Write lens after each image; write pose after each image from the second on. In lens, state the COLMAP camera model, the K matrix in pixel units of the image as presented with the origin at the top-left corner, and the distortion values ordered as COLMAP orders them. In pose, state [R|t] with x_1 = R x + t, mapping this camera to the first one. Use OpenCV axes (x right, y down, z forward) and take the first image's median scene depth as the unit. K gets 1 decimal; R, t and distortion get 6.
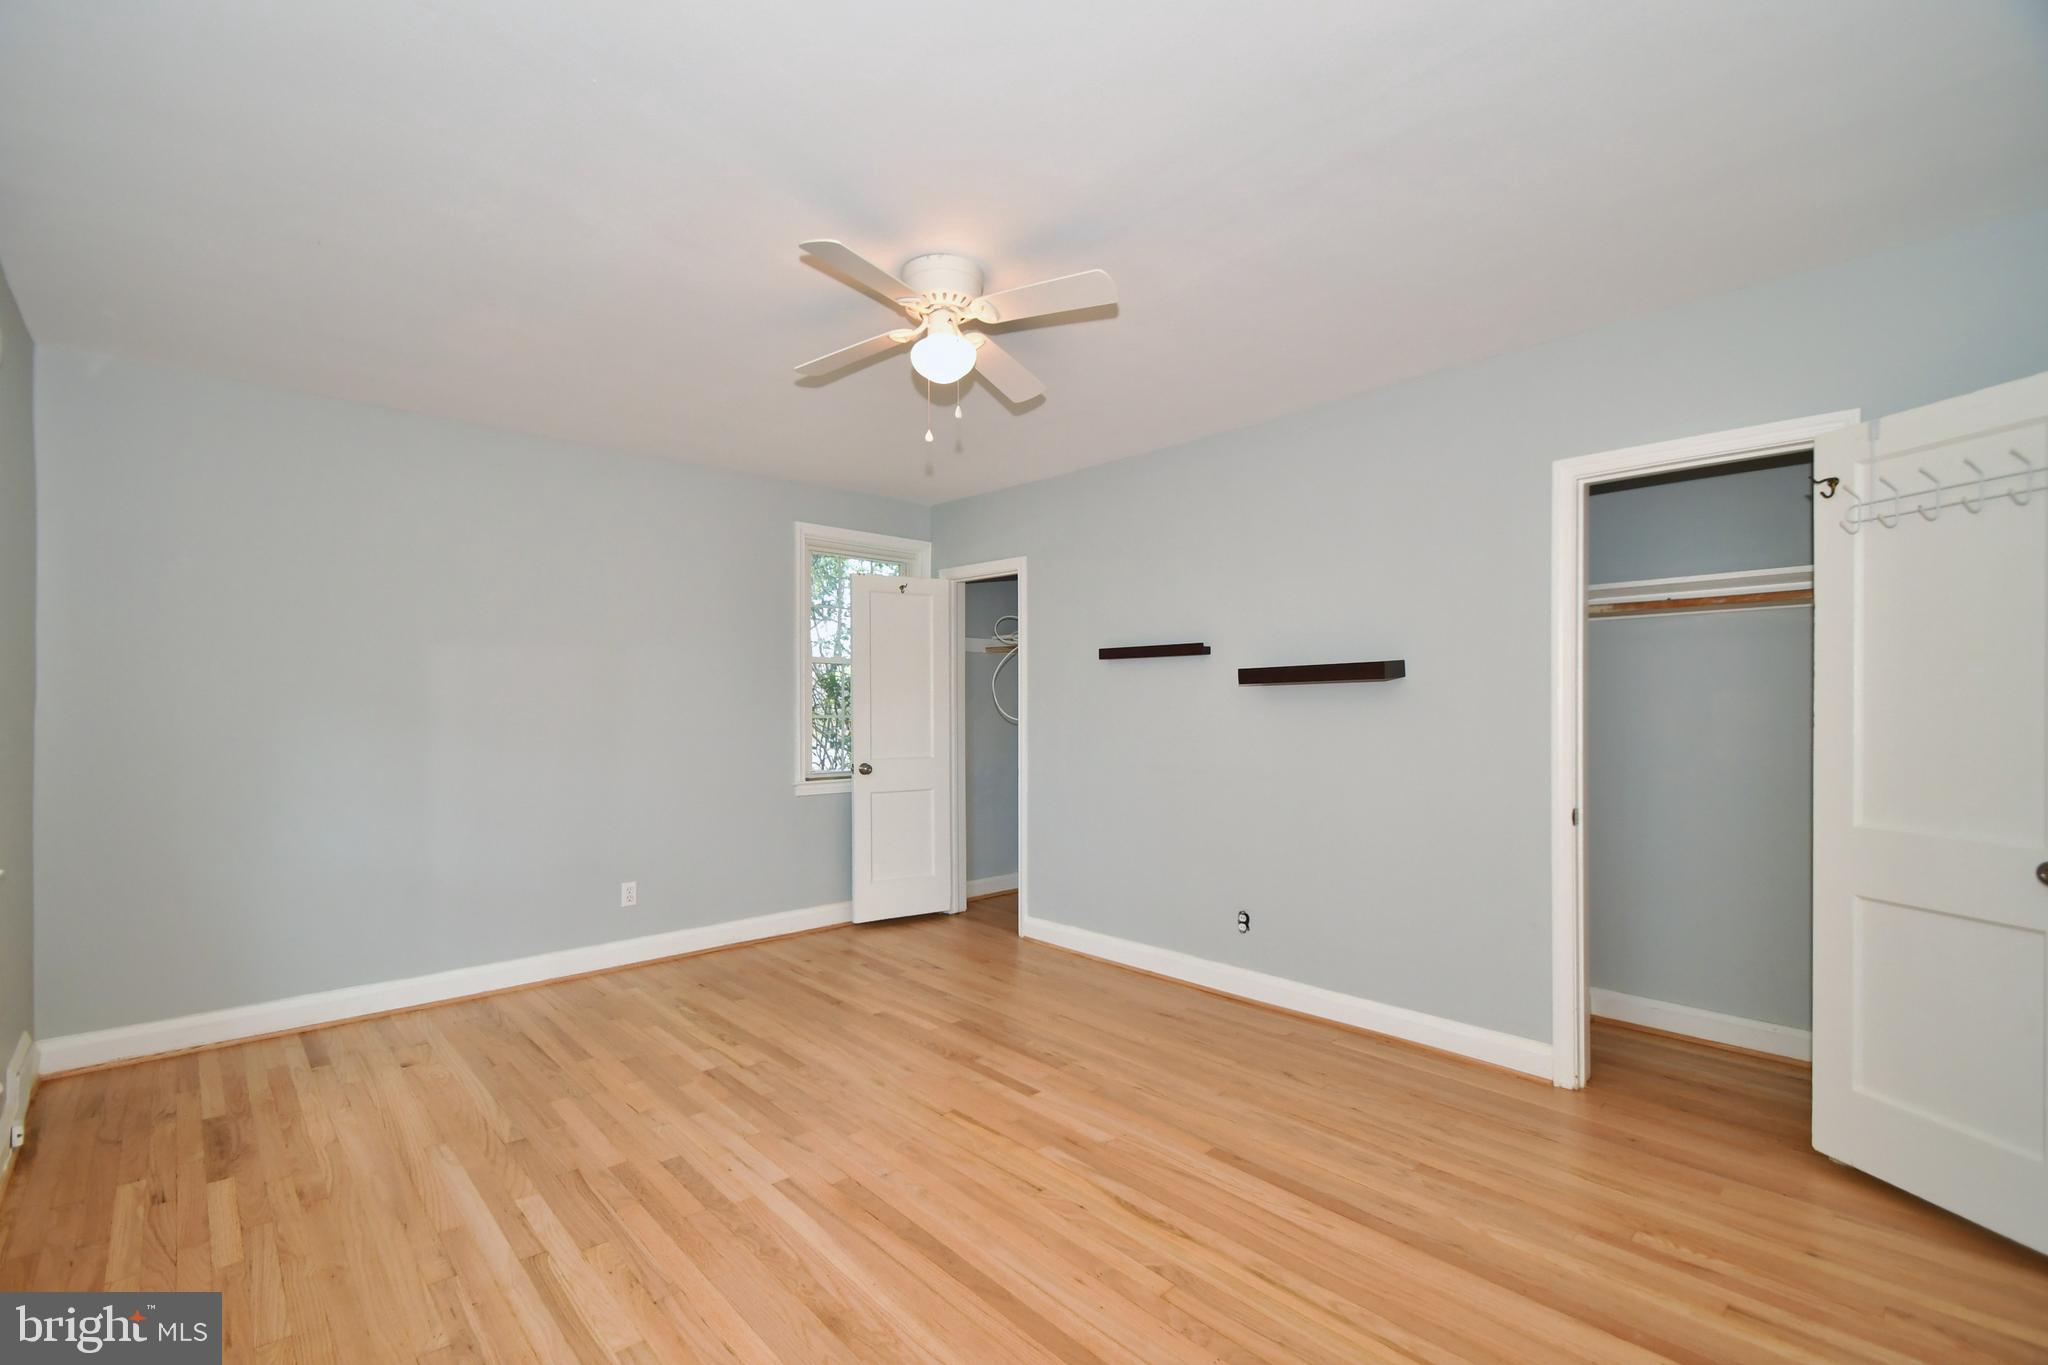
lens RADIAL K [[898.6, 0, 1036.8], [0, 898.6, 704.6], [0, 0, 1]] dist [0.011199, -0.007920]
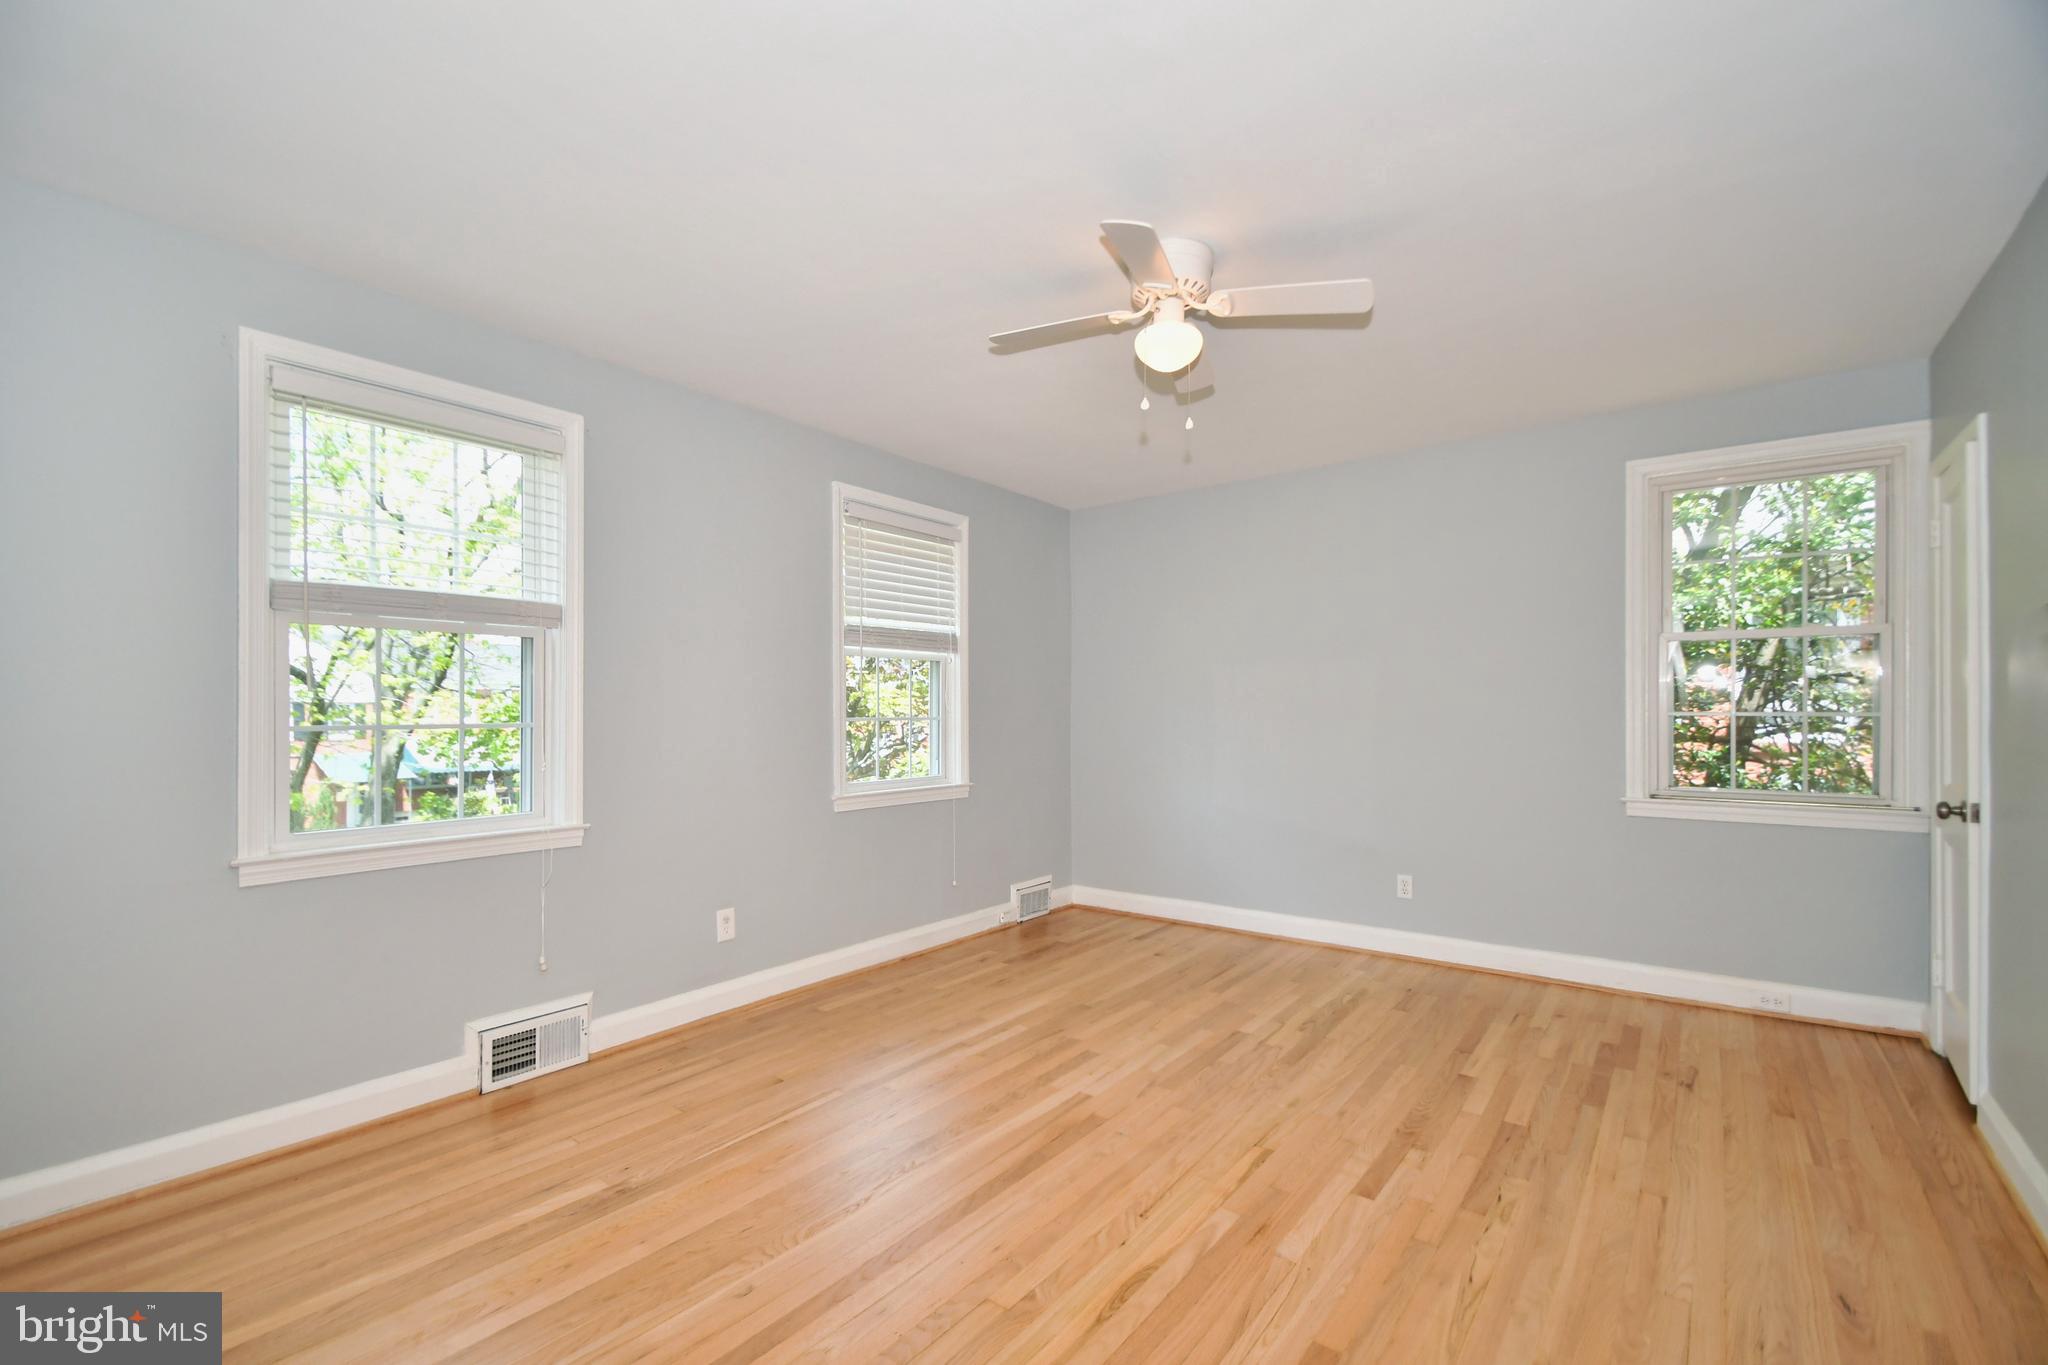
lens RADIAL K [[898.6, 0, 961.7], [0, 898.6, 710.7], [0, 0, 1]] dist [0.011199, -0.007920]
pose [[0.123457, 0.002453, -0.992347, 0.719045], [0.006654, 0.999972, 0.003300, 0.008417], [0.992328, -0.007010, 0.123437, 0.557433]]
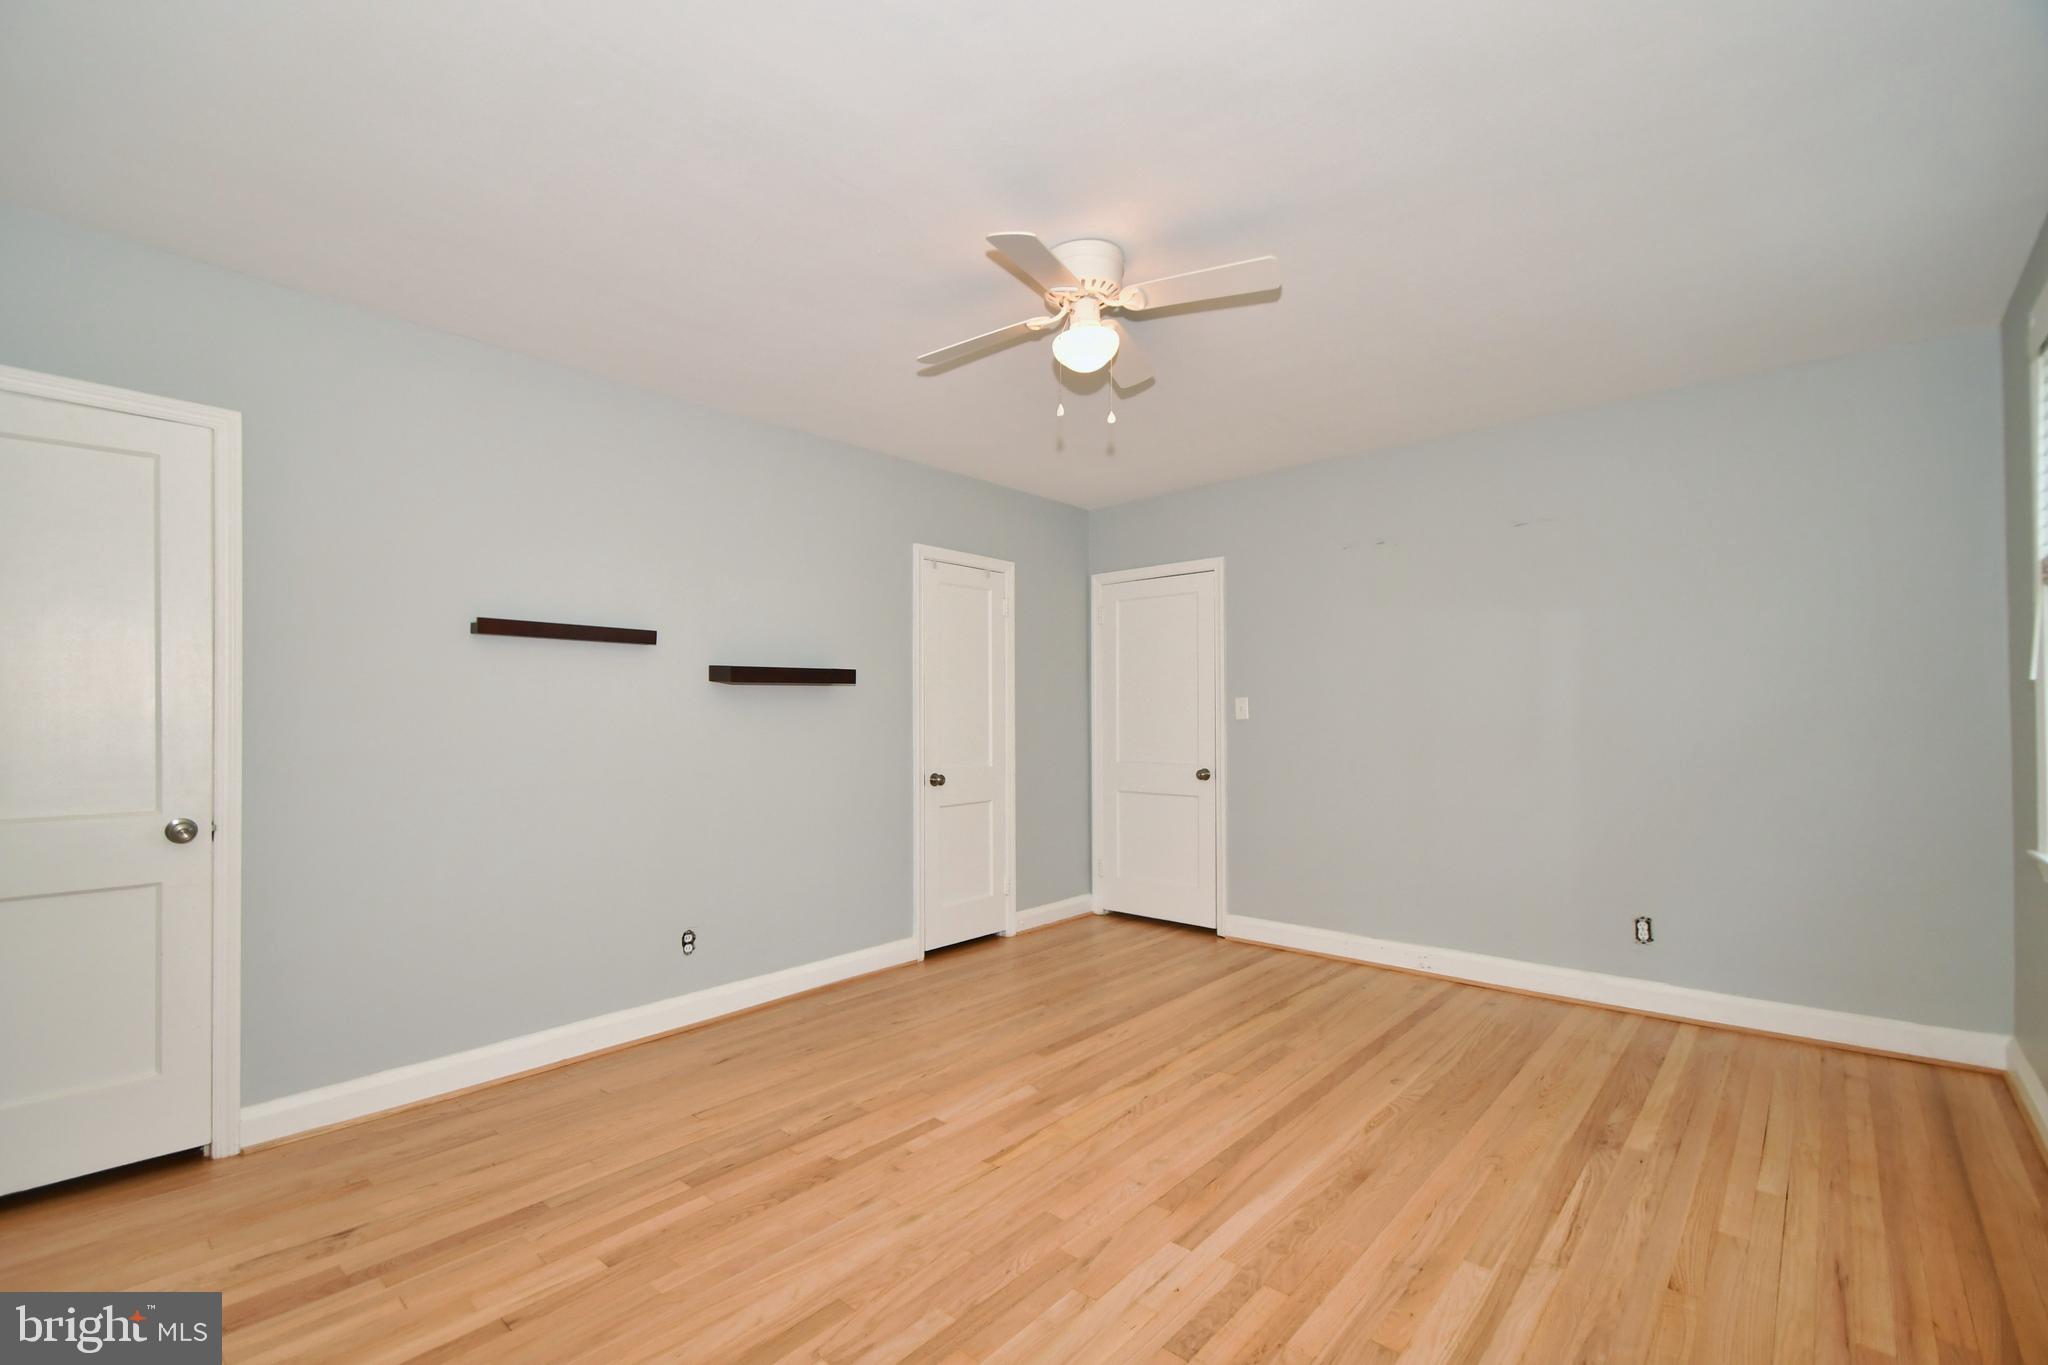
lens RADIAL K [[898.6, 0, 967.8], [0, 898.6, 707.0], [0, 0, 1]] dist [0.011199, -0.007920]
pose [[-0.062238, 0.009997, 0.998011, -0.918915], [0.002626, 0.999948, -0.009853, 0.017208], [-0.998058, 0.002007, -0.062261, 1.016406]]
